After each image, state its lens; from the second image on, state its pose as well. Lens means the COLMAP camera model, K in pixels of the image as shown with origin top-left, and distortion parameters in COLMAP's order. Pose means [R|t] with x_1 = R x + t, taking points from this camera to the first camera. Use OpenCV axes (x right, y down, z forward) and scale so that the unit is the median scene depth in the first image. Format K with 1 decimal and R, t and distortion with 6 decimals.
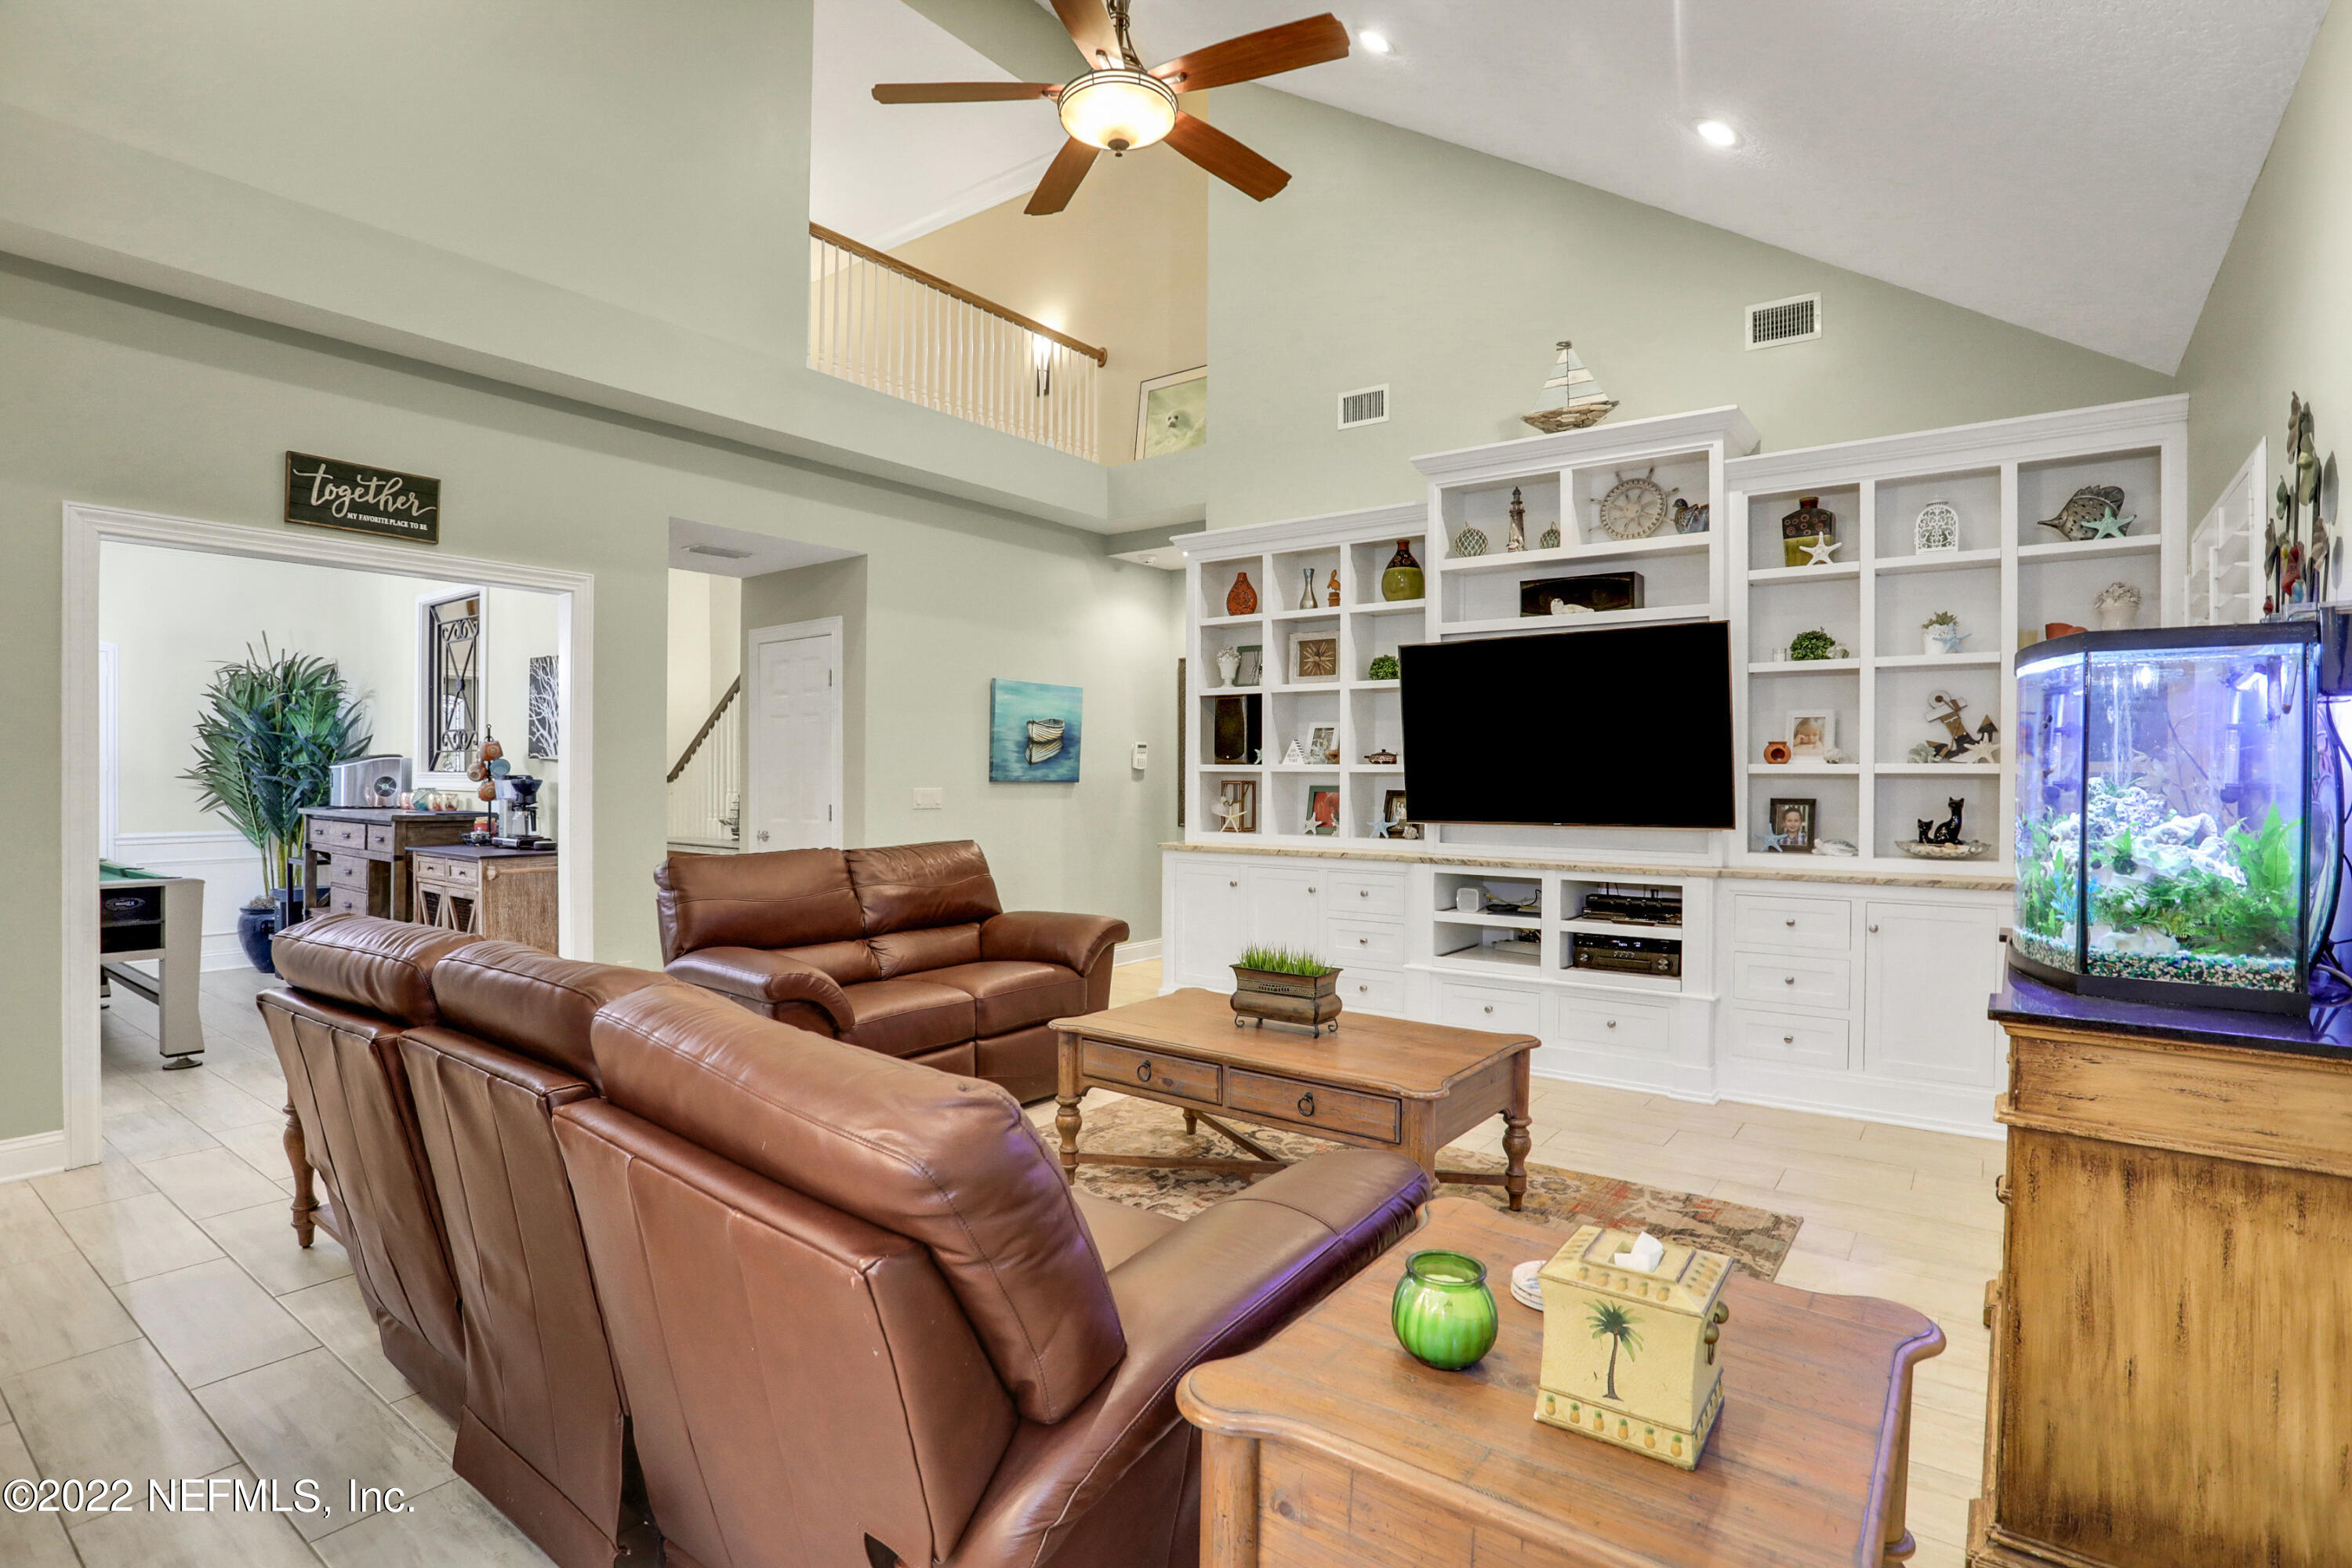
lens RADIAL K [[1135.9, 0, 1178.8], [0, 1135.9, 790.0], [0, 0, 1]] dist [-0.044653, 0.006668]
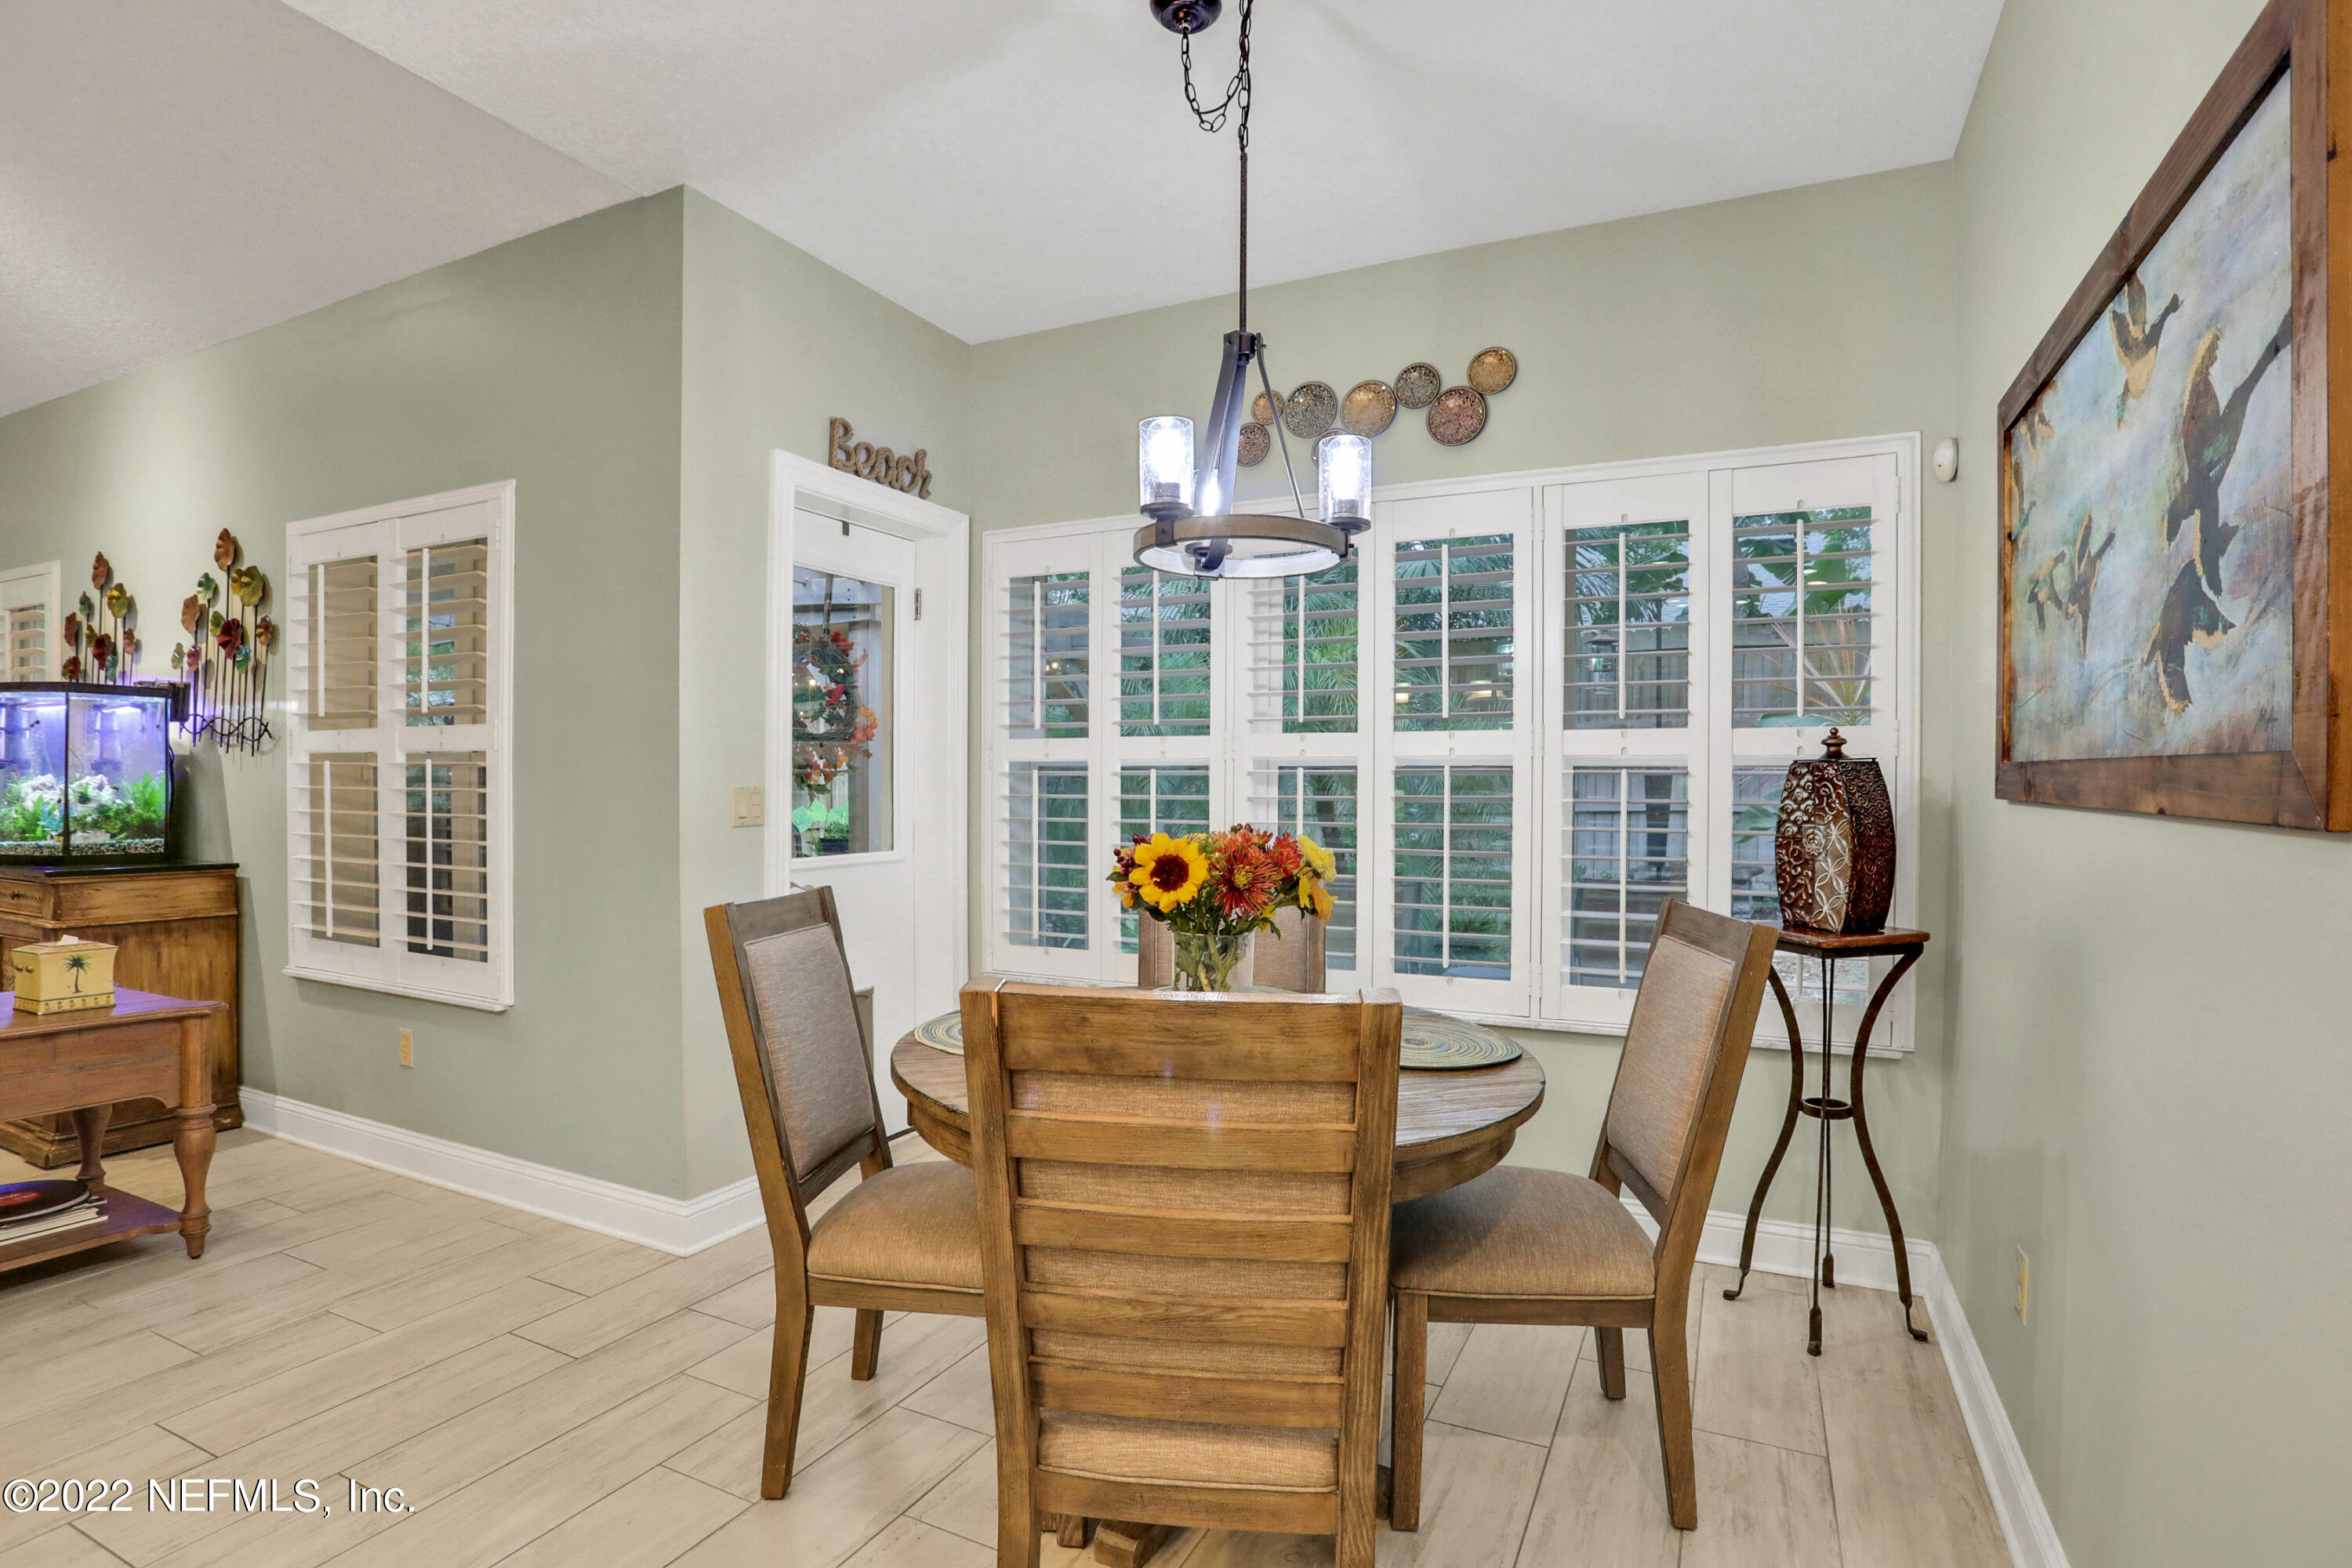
lens RADIAL K [[1135.9, 0, 1186.6], [0, 1135.9, 779.5], [0, 0, 1]] dist [-0.044653, 0.006668]
pose [[-0.176343, -0.014917, 0.984216, -0.568772], [0.004140, 0.999865, 0.015896, 0.002495], [-0.984320, 0.006878, -0.176257, -0.247241]]
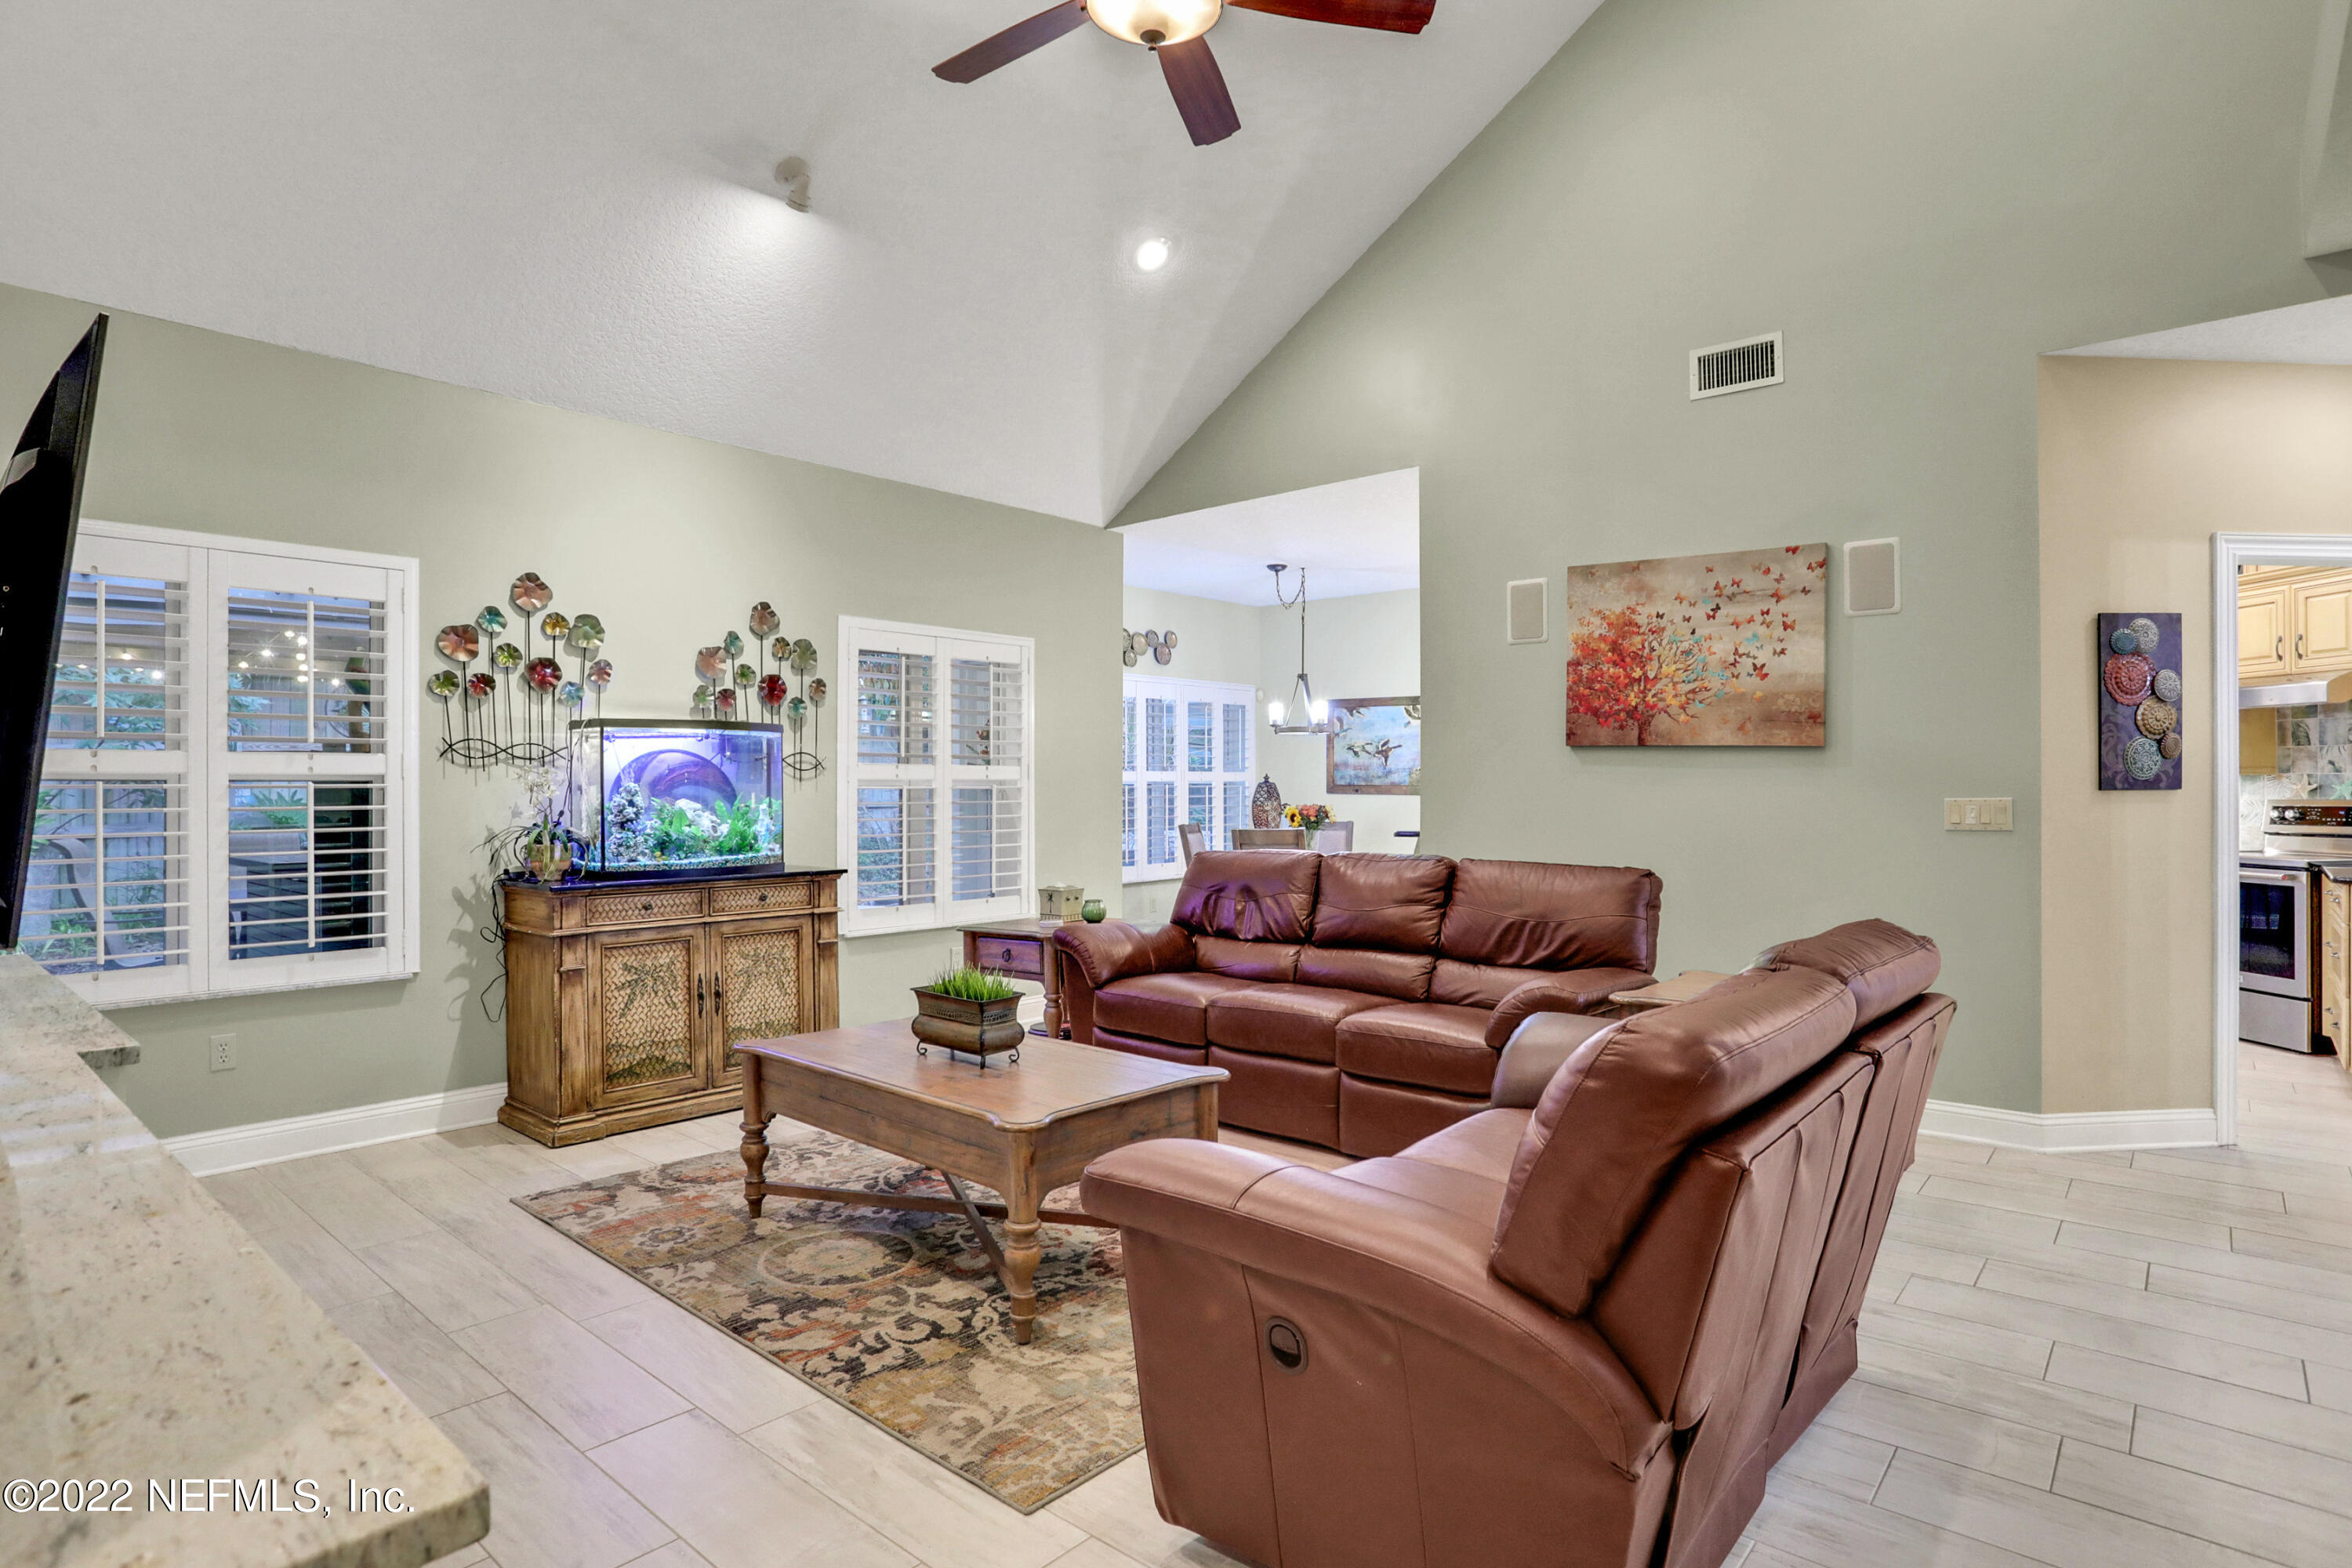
lens RADIAL K [[1247.6, 0, 1175.8], [0, 1247.6, 784.2], [0, 0, 1]] dist [-0.004275, -0.000426]
pose [[-0.996140, -0.005846, 0.087583, -0.108156], [-0.005070, 0.999946, 0.009088, -0.014240], [-0.087632, 0.008609, -0.996116, 1.531057]]
